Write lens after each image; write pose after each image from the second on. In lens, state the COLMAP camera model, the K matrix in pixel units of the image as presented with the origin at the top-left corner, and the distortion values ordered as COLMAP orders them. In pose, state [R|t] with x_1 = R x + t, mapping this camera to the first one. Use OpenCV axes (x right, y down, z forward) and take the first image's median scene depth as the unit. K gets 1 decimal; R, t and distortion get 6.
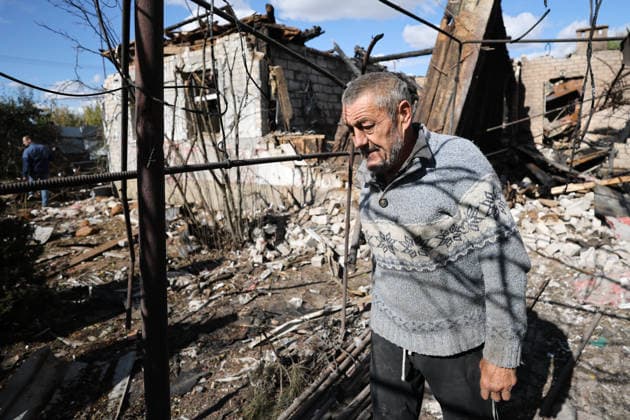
lens RADIAL K [[363.8, 0, 362.3], [0, 363.8, 174.1], [0, 0, 1]] dist [-0.036636, 0.006338]
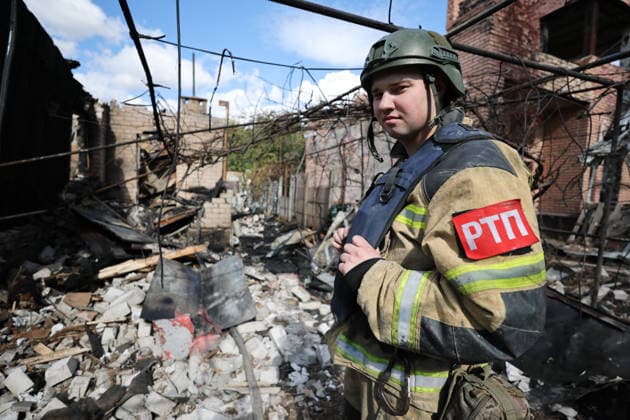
lens RADIAL K [[298.4, 0, 315.1], [0, 298.4, 214.6], [0, 0, 1]] dist [-0.039697, 0.011491]
pose [[0.615596, -0.012898, 0.787956, 0.335419], [0.034389, 0.999353, -0.010509, -0.045479], [-0.787311, 0.033566, 0.615642, 0.329383]]
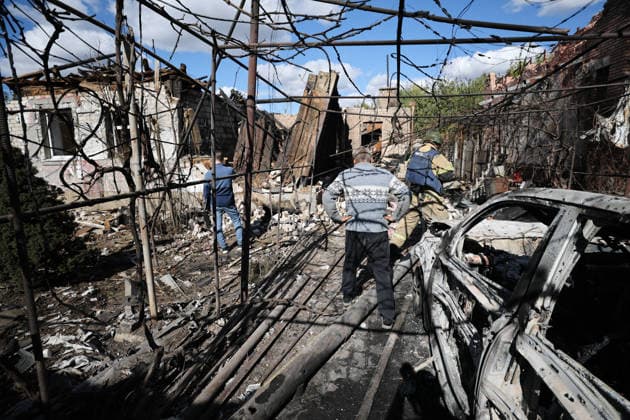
lens RADIAL K [[298.4, 0, 329.0], [0, 298.4, 198.2], [0, 0, 1]] dist [-0.039697, 0.011491]
pose [[0.936727, -0.034000, 0.348405, -0.152050], [0.021062, 0.998943, 0.040857, 0.019435], [-0.349426, -0.030933, 0.936453, -0.313232]]
